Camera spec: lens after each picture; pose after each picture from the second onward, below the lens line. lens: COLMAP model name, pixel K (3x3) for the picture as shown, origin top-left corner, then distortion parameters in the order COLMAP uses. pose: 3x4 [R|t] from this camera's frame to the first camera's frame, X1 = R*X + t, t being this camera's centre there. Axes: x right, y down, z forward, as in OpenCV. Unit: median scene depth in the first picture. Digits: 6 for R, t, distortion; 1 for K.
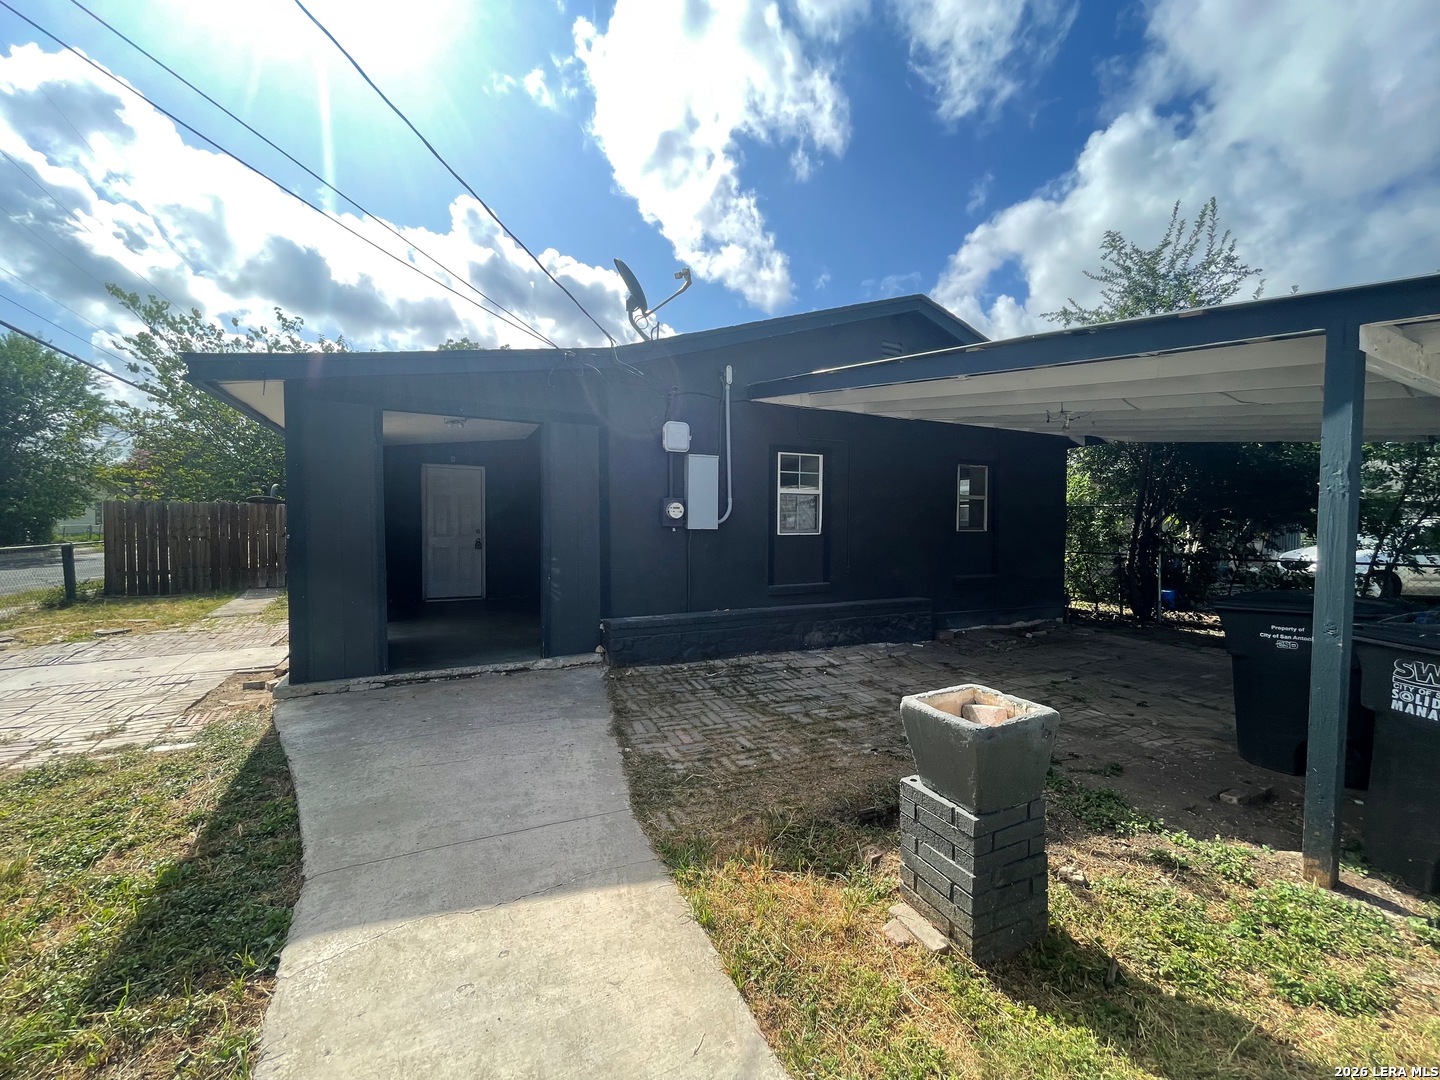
lens RADIAL K [[581.5, 0, 721.8], [0, 581.5, 542.1], [0, 0, 1]] dist [-0.001419, -0.000247]
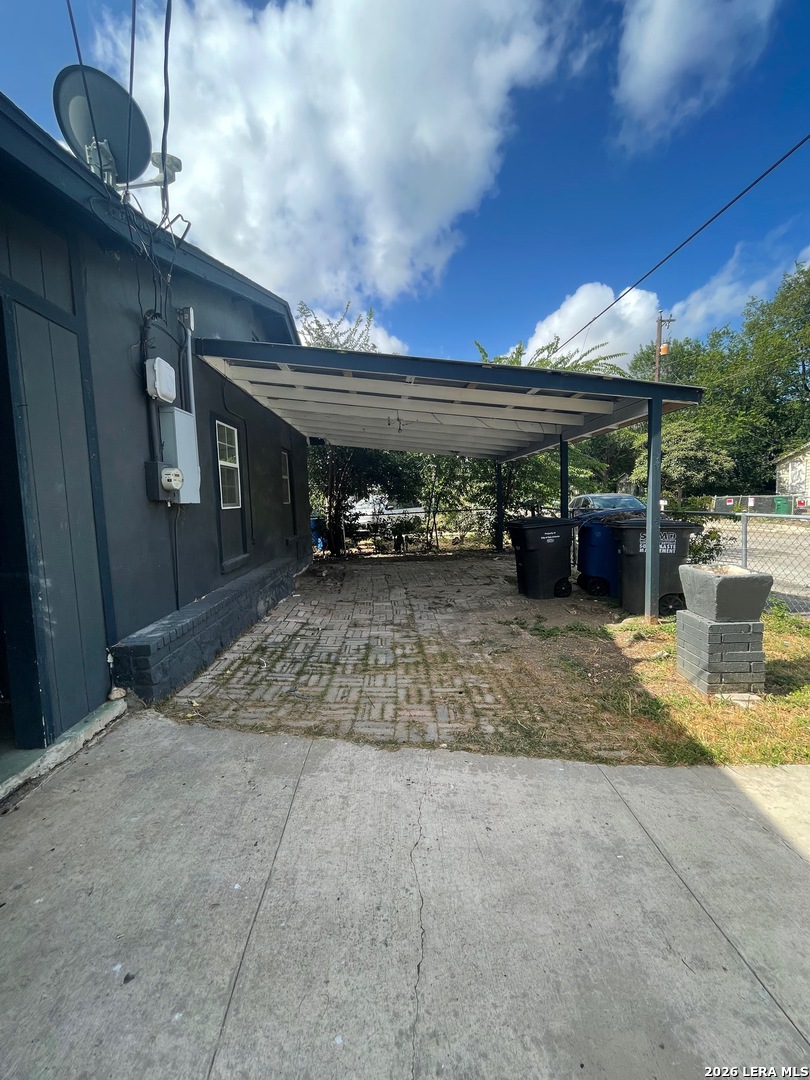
lens RADIAL K [[437.8, 0, 398.9], [0, 437.8, 536.6], [0, 0, 1]] dist [-0.002582, 0.000289]
pose [[0.443104, -0.099544, 0.890927, -0.466139], [0.069215, 0.994648, 0.076709, -0.002809], [-0.893794, 0.027676, 0.447622, 0.481473]]
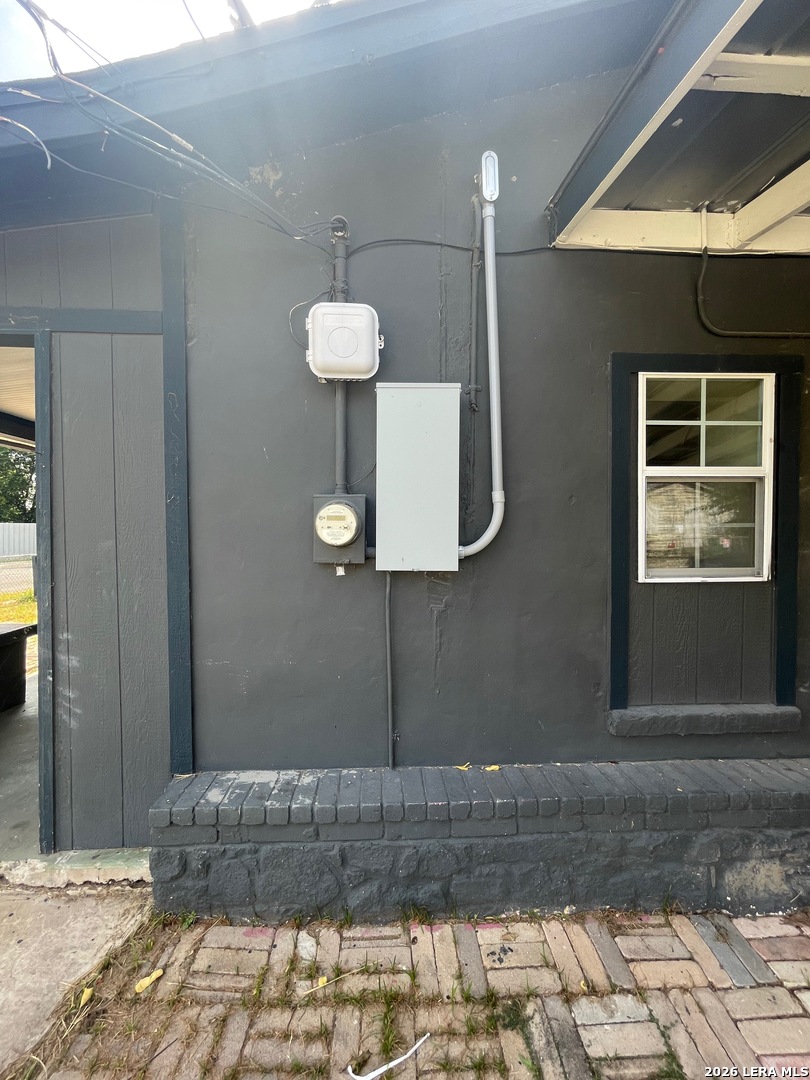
lens RADIAL K [[437.8, 0, 398.9], [0, 437.8, 536.6], [0, 0, 1]] dist [-0.002582, 0.000289]
pose [[0.904472, 0.000520, -0.426533, 0.085707], [-0.010941, 0.999698, -0.021982, -0.039854], [0.426393, 0.024549, 0.904205, 0.745383]]
